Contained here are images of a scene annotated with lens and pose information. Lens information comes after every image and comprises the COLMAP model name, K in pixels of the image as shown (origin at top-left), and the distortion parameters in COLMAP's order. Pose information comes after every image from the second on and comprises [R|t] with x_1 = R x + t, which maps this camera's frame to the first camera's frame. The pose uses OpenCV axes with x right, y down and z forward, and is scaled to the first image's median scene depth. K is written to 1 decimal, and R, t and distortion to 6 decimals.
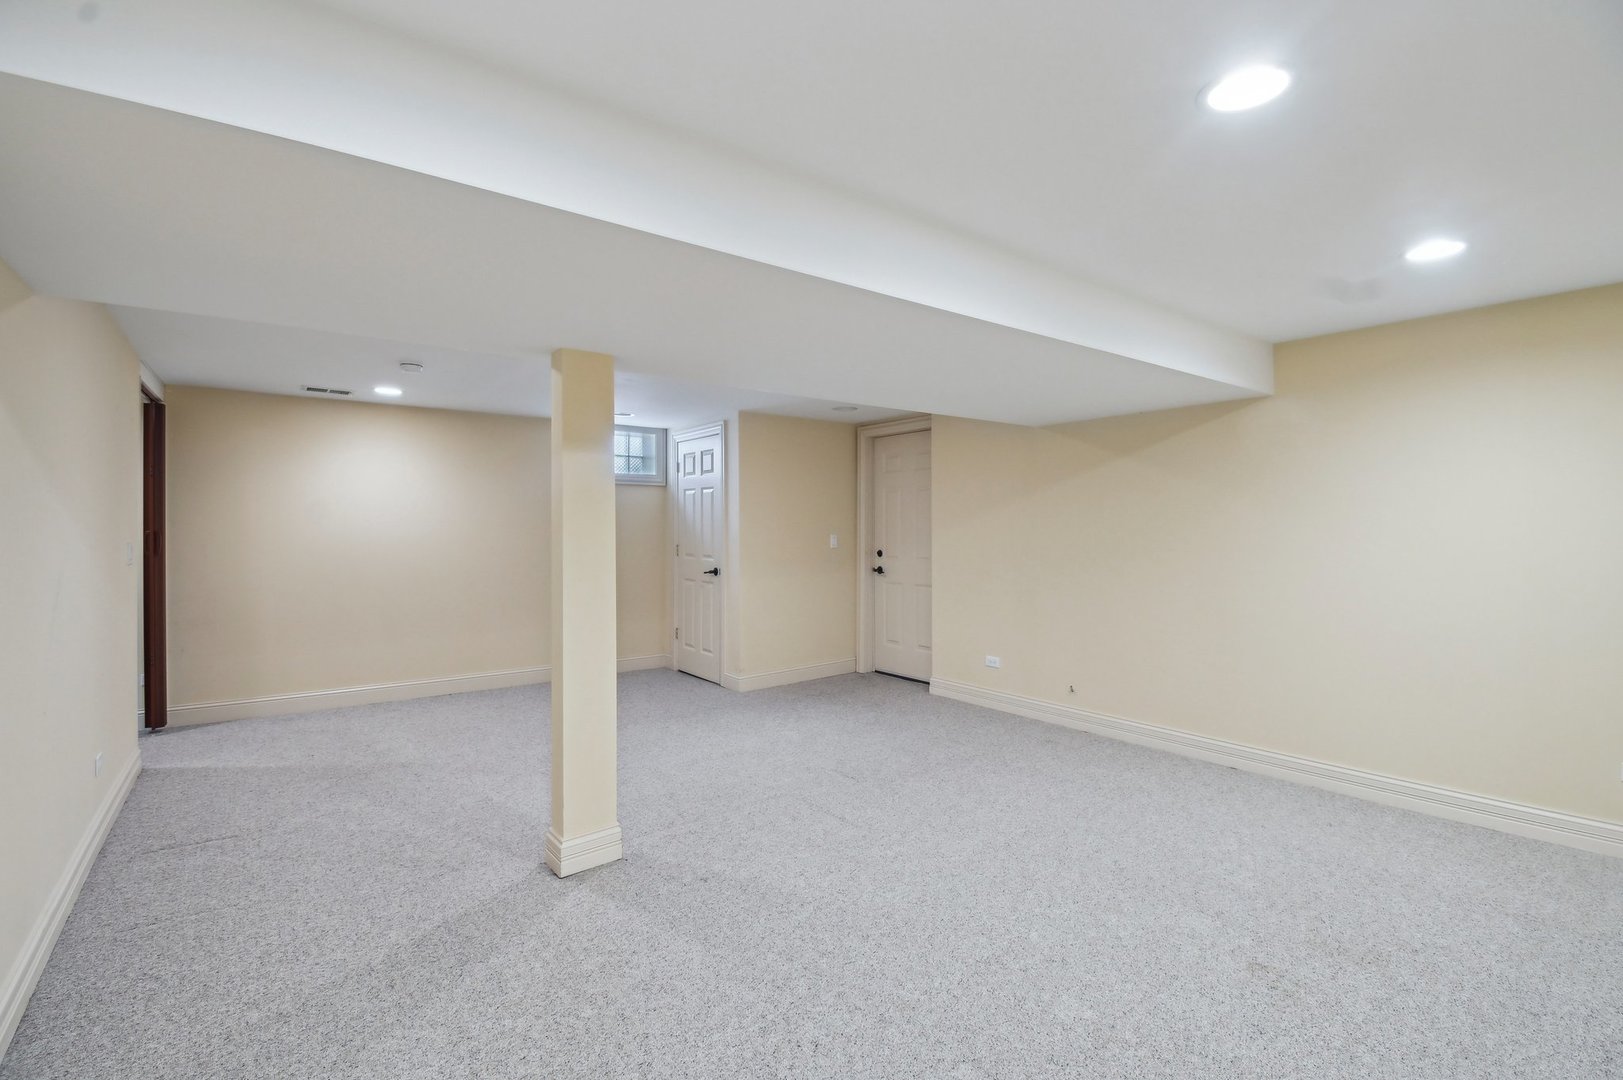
lens RADIAL K [[728.4, 0, 804.0], [0, 728.4, 530.8], [0, 0, 1]] dist [0.013368, -0.019044]
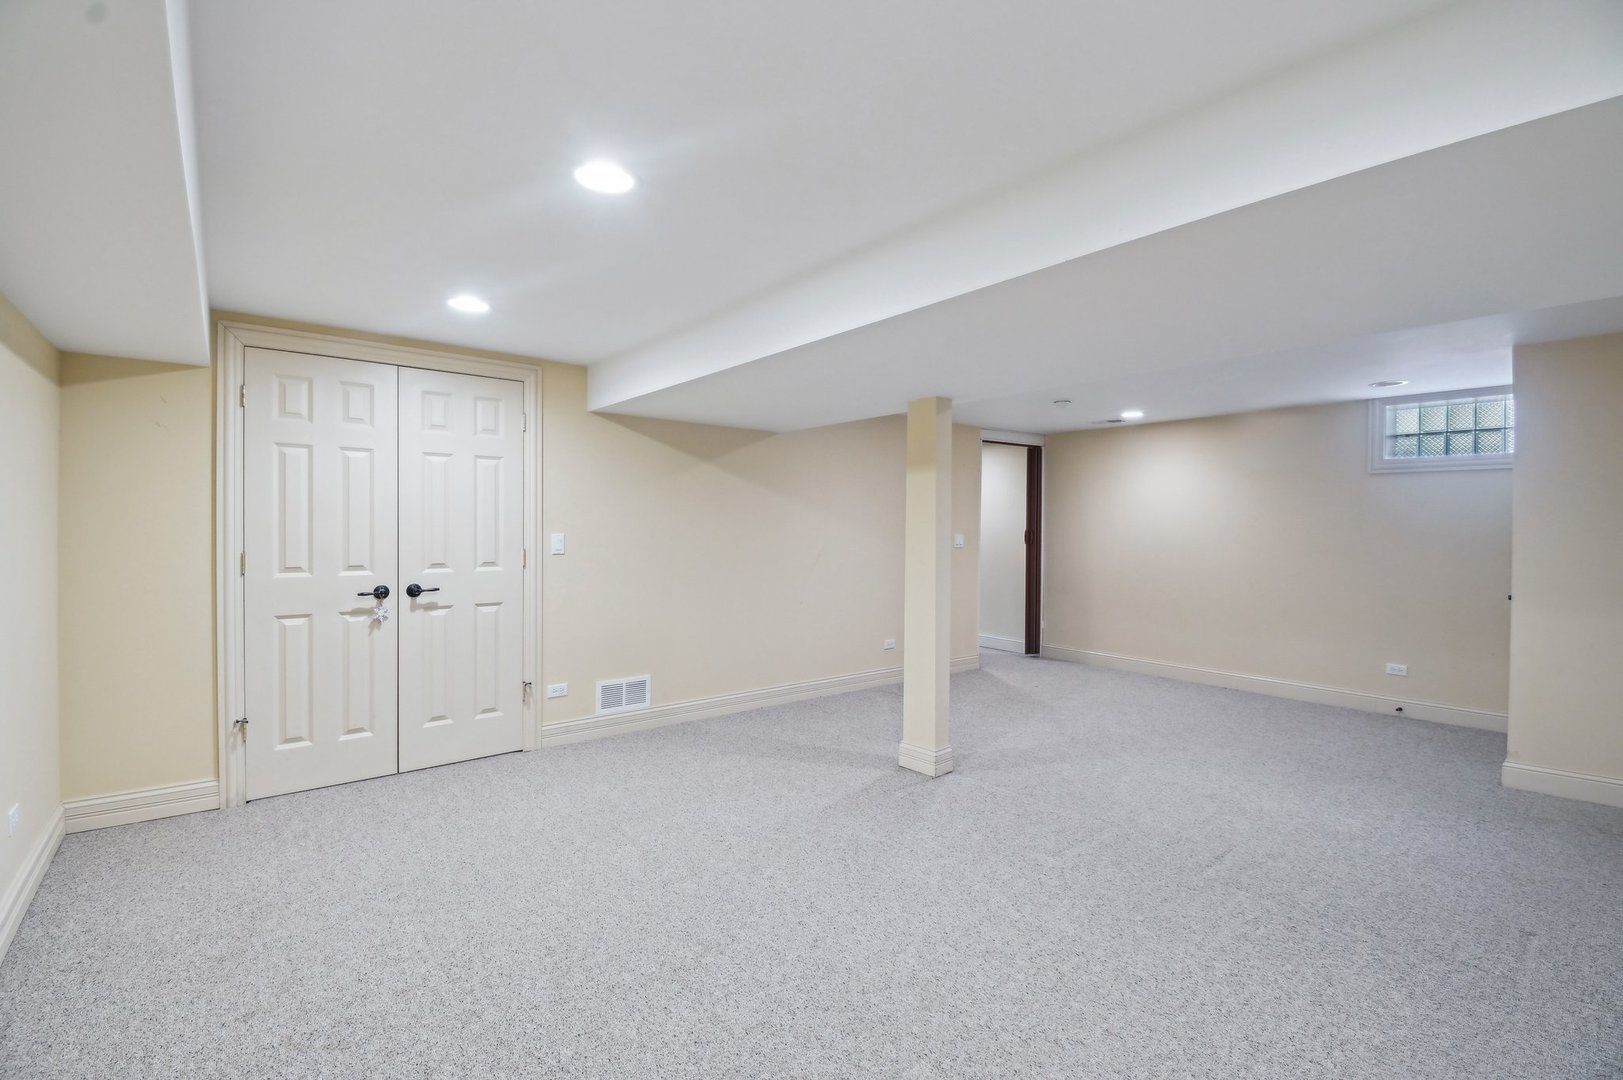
lens RADIAL K [[728.4, 0, 804.0], [0, 728.4, 530.8], [0, 0, 1]] dist [0.013368, -0.019044]
pose [[0.020579, 0.006742, -0.999765, 0.669124], [-0.010110, 0.999928, 0.006535, -0.001028], [0.999737, 0.009974, 0.020646, 0.463939]]
